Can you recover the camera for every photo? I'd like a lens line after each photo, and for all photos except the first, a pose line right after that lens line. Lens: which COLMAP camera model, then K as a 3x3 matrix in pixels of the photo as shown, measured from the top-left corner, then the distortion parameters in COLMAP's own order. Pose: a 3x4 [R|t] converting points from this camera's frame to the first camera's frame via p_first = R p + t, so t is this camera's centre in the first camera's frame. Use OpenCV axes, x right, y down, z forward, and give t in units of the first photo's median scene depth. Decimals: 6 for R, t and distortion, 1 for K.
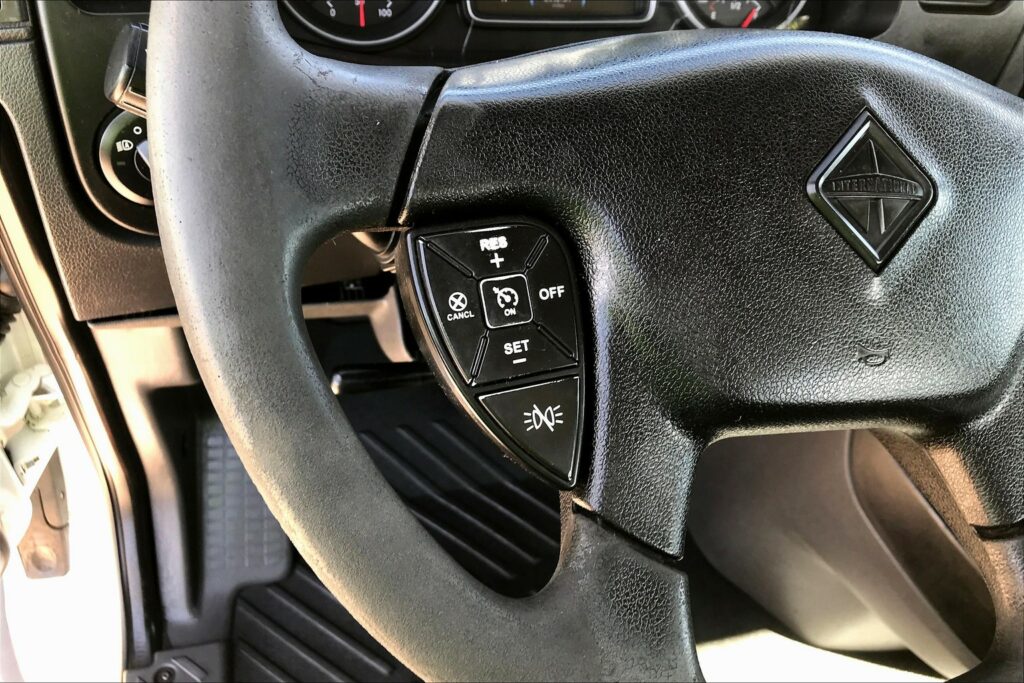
lens RADIAL K [[837.5, 0, 520.3], [0, 837.5, 339.2], [0, 0, 1]] dist [0.057295, -0.078581]
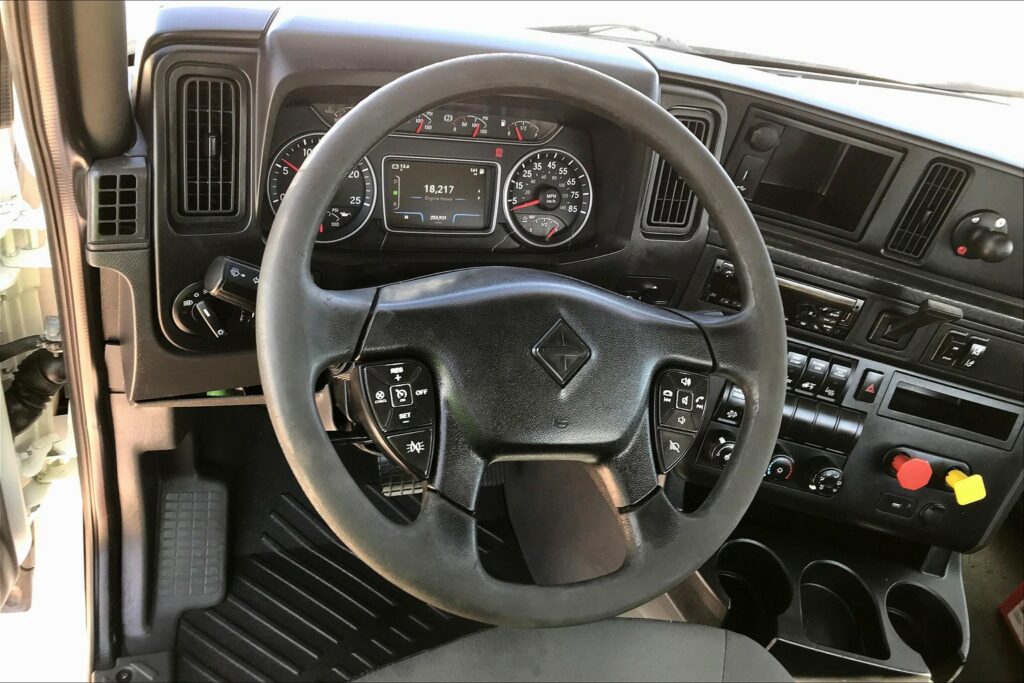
lens RADIAL K [[837.5, 0, 514.8], [0, 837.5, 332.5], [0, 0, 1]] dist [0.057295, -0.078581]
pose [[0.992154, 0.036551, 0.119558, 0.010723], [-0.021650, 0.992091, -0.123641, 0.059134], [-0.123132, 0.120082, 0.985098, -1.284312]]
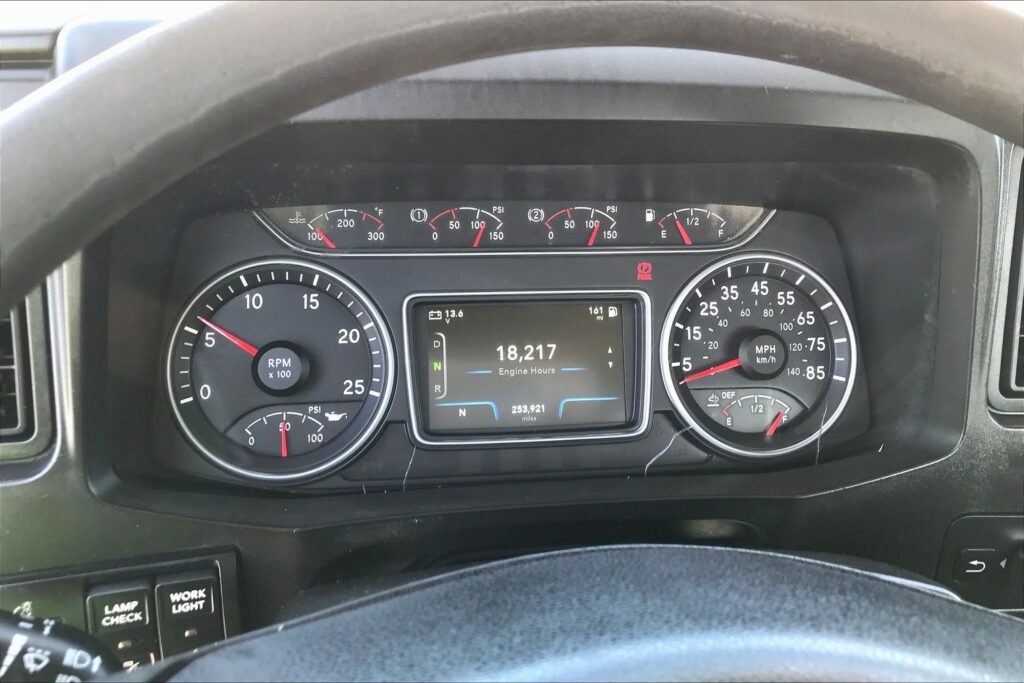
lens RADIAL K [[837.5, 0, 511.2], [0, 837.5, 323.9], [0, 0, 1]] dist [0.057295, -0.078581]
pose [[0.987971, -0.028937, -0.151905, 0.311231], [-0.025311, 0.938824, -0.343465, -0.392825], [0.152551, 0.343178, 0.926799, 0.399778]]
